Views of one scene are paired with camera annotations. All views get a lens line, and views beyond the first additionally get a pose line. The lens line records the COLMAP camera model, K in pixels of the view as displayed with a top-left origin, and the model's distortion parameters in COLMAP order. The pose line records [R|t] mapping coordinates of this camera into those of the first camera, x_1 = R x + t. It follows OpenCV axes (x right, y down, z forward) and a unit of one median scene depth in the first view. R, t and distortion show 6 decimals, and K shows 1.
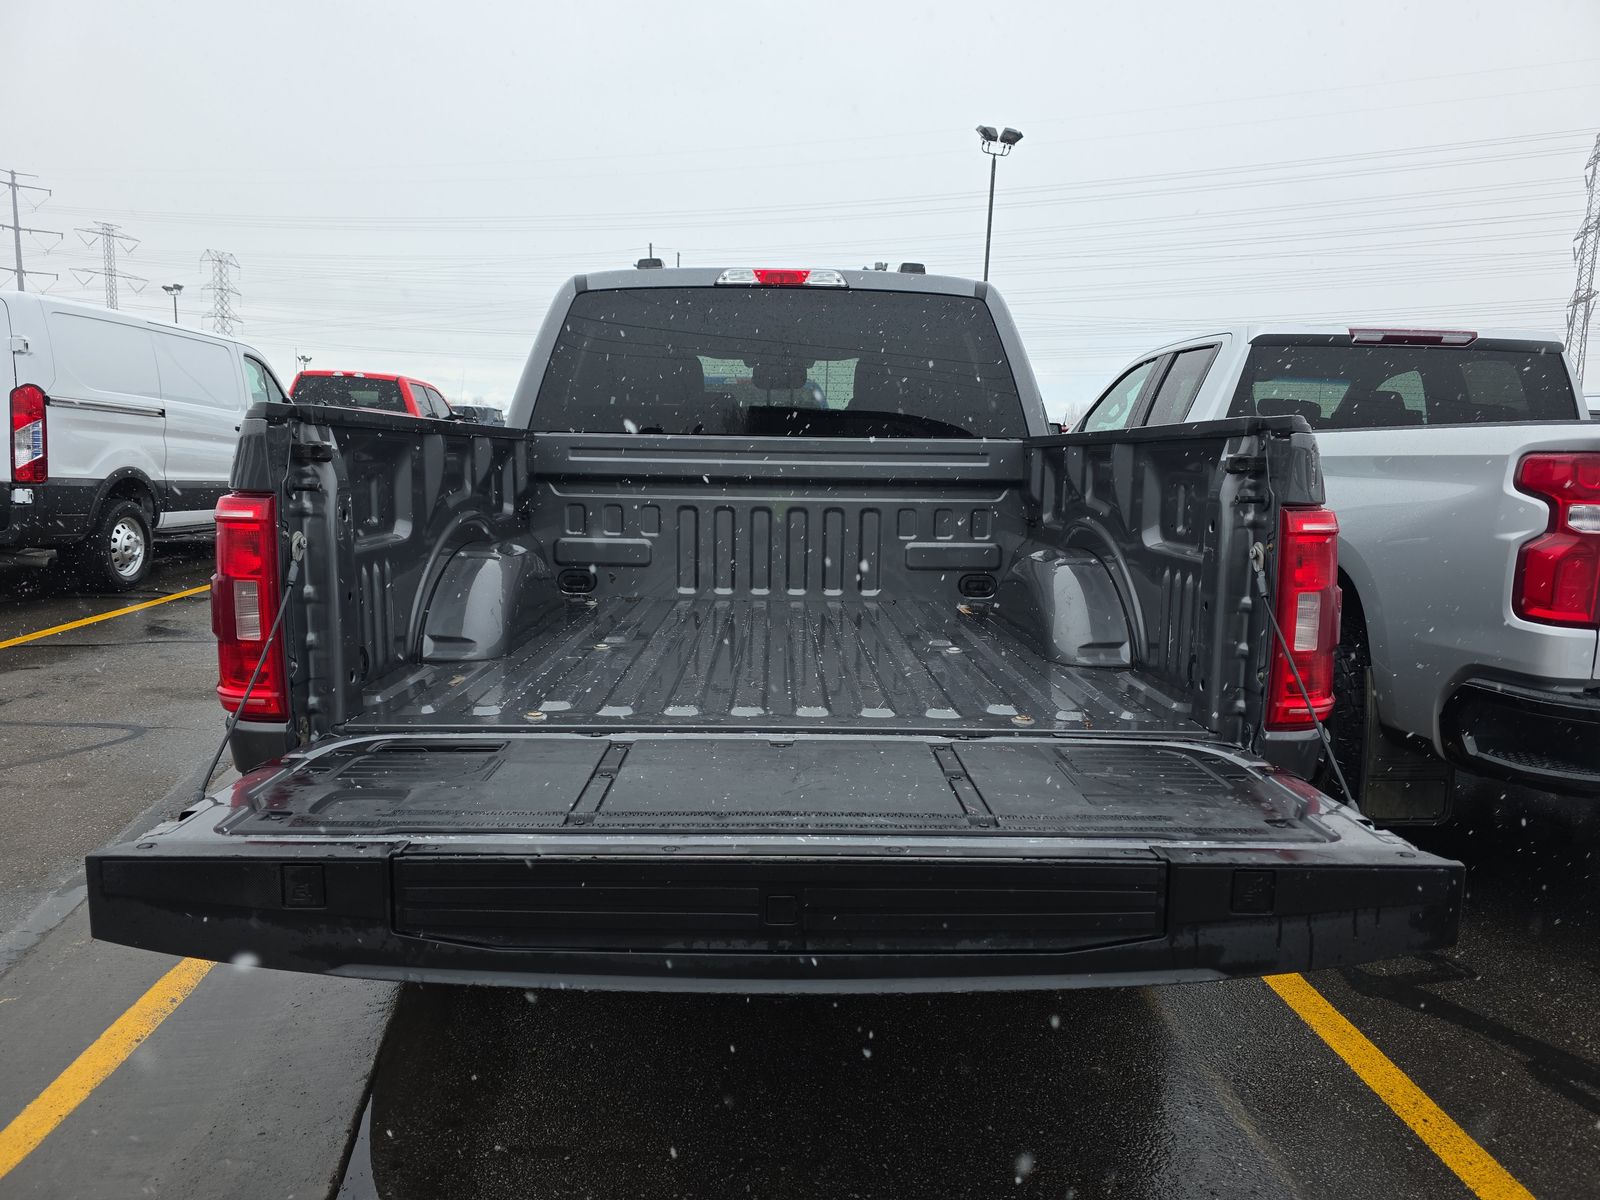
lens RADIAL K [[1061.6, 0, 788.1], [0, 1061.6, 597.7], [0, 0, 1]] dist [0.029902, -0.023362]
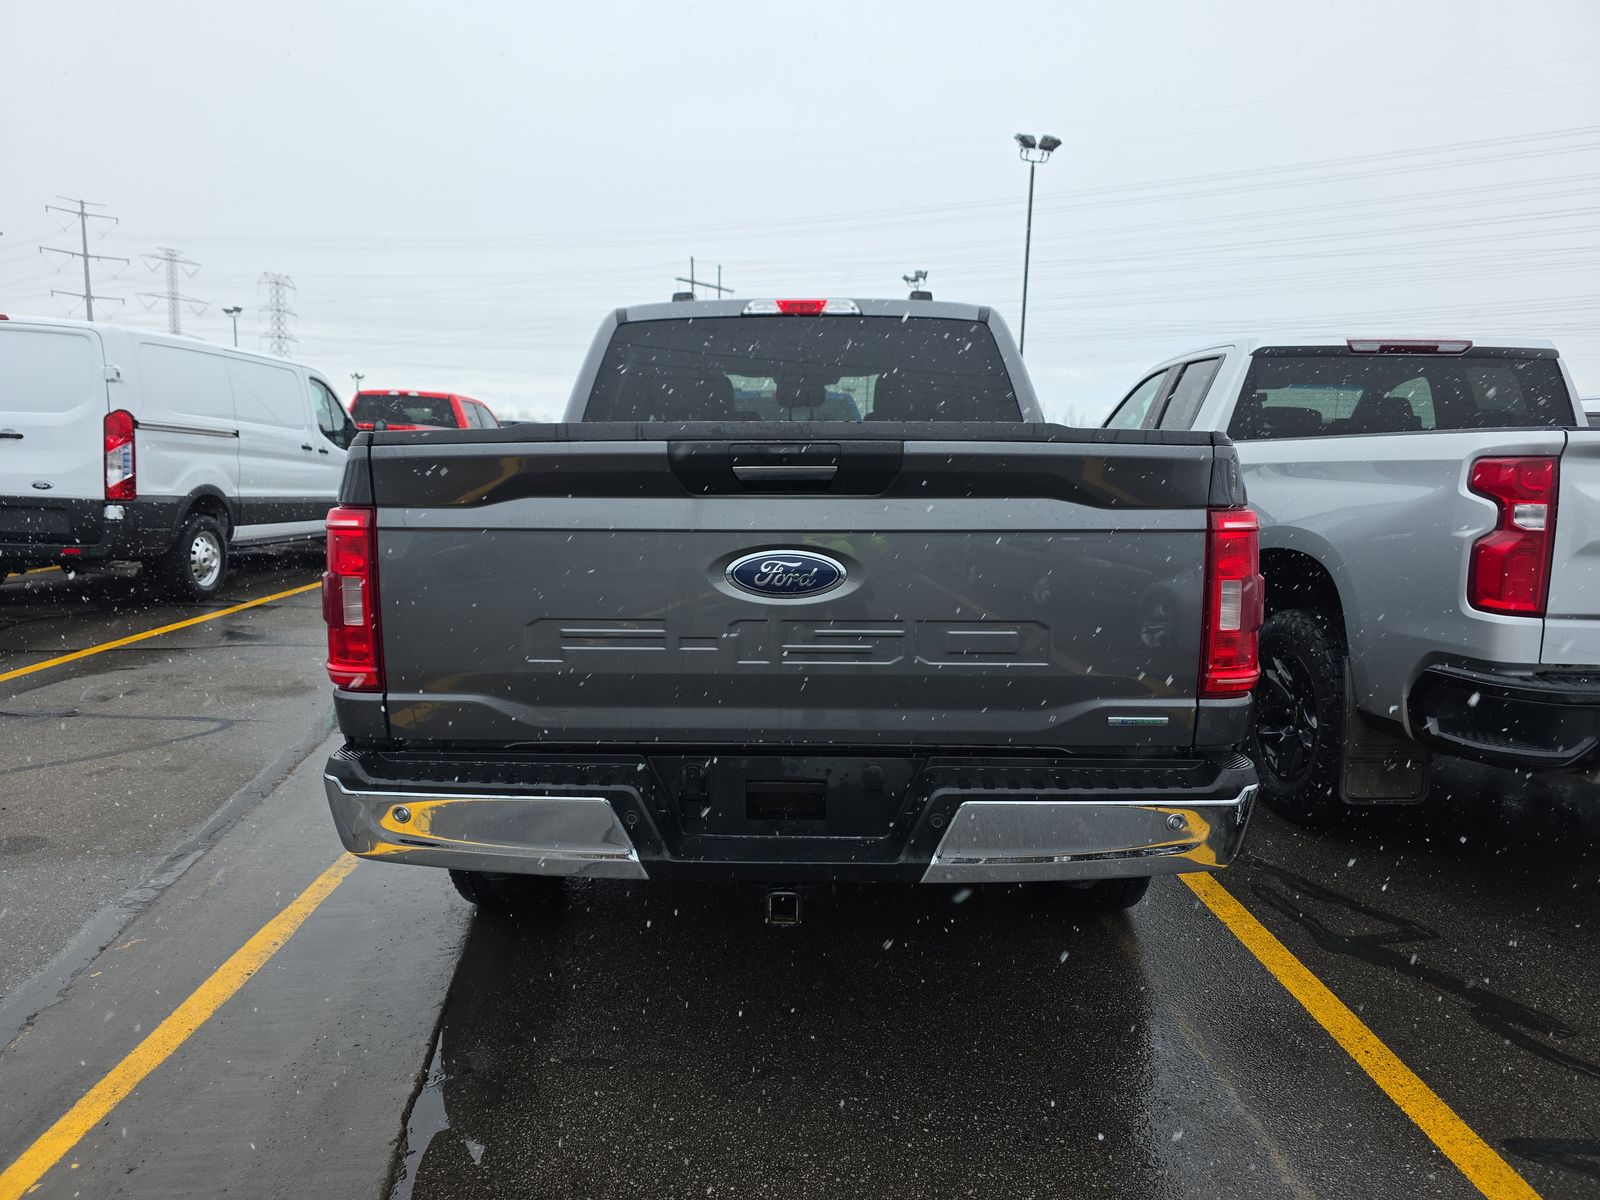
lens RADIAL K [[1061.6, 0, 777.3], [0, 1061.6, 591.4], [0, 0, 1]] dist [0.029902, -0.023362]
pose [[0.998714, -0.006819, -0.050233, 0.022396], [0.006097, 0.999876, -0.014507, 0.010529], [0.050326, 0.014182, 0.998632, -0.100534]]
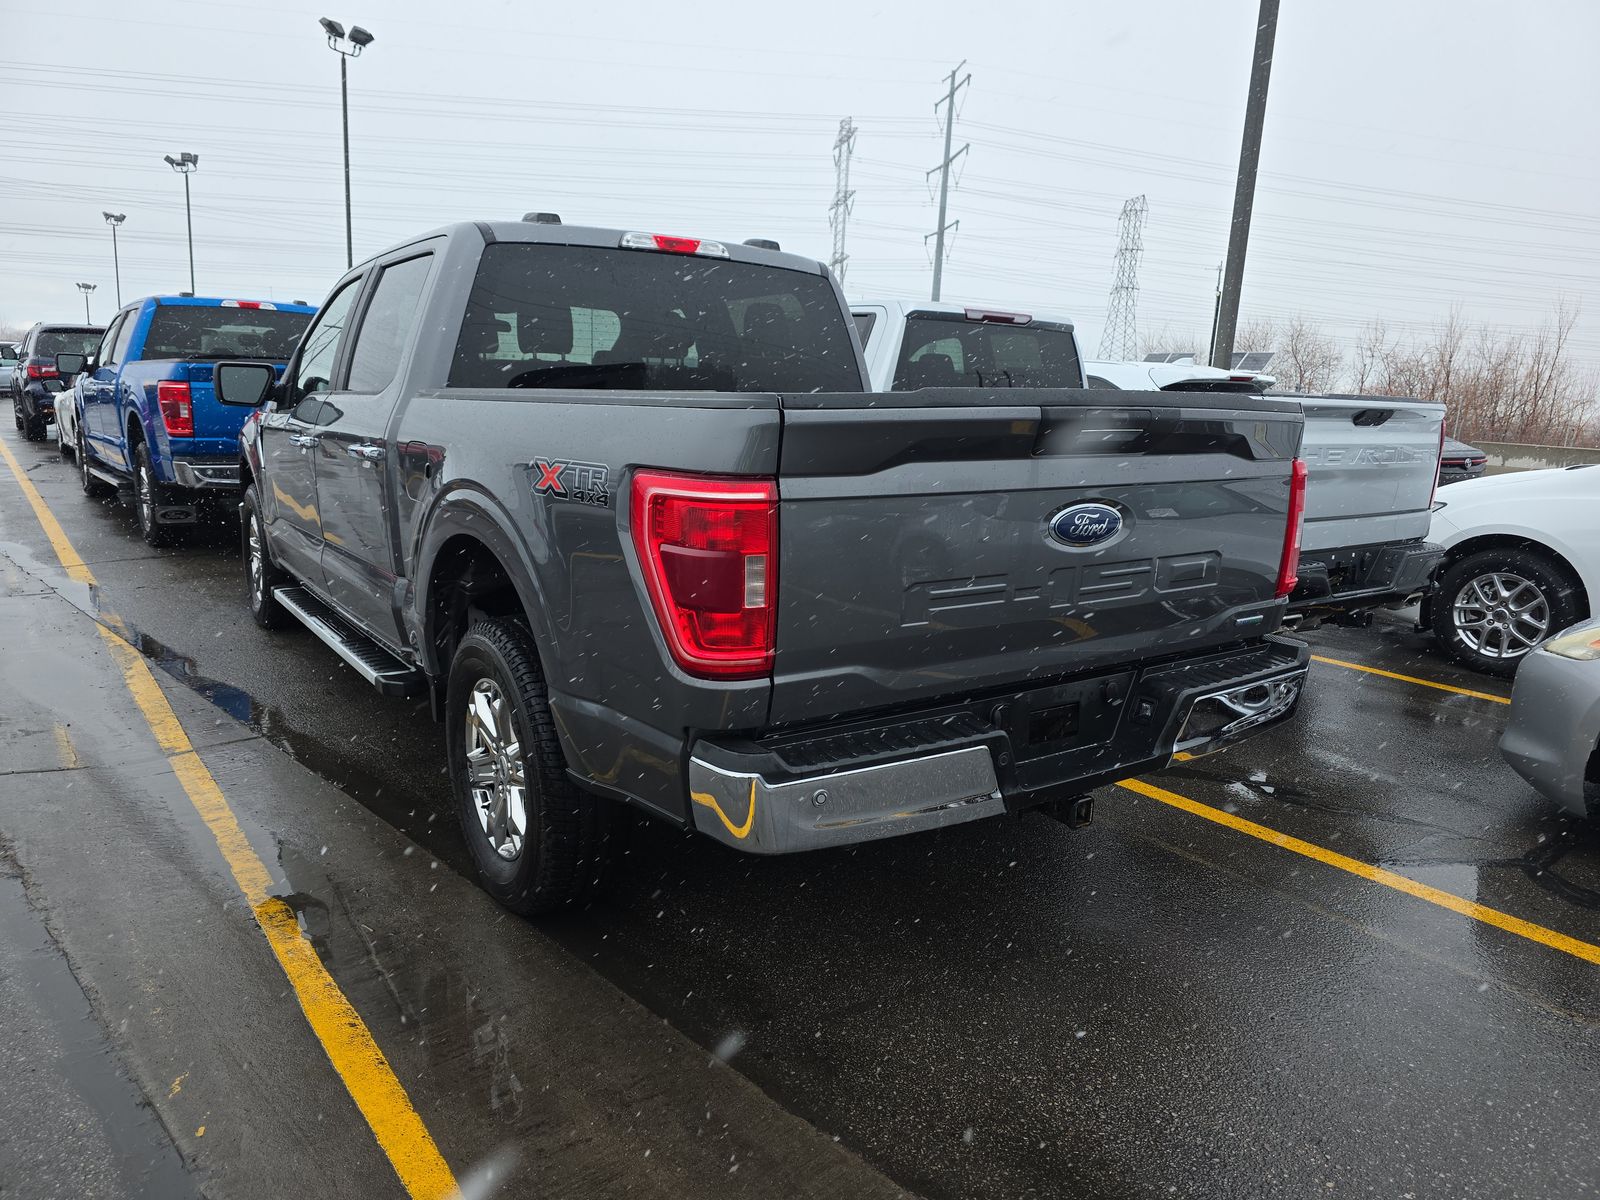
lens RADIAL K [[1061.6, 0, 789.4], [0, 1061.6, 601.9], [0, 0, 1]] dist [0.029902, -0.023362]
pose [[0.834623, -0.099572, 0.541747, -0.528671], [0.062425, 0.994288, 0.086575, -0.029186], [-0.547273, -0.038439, 0.836071, 0.027109]]
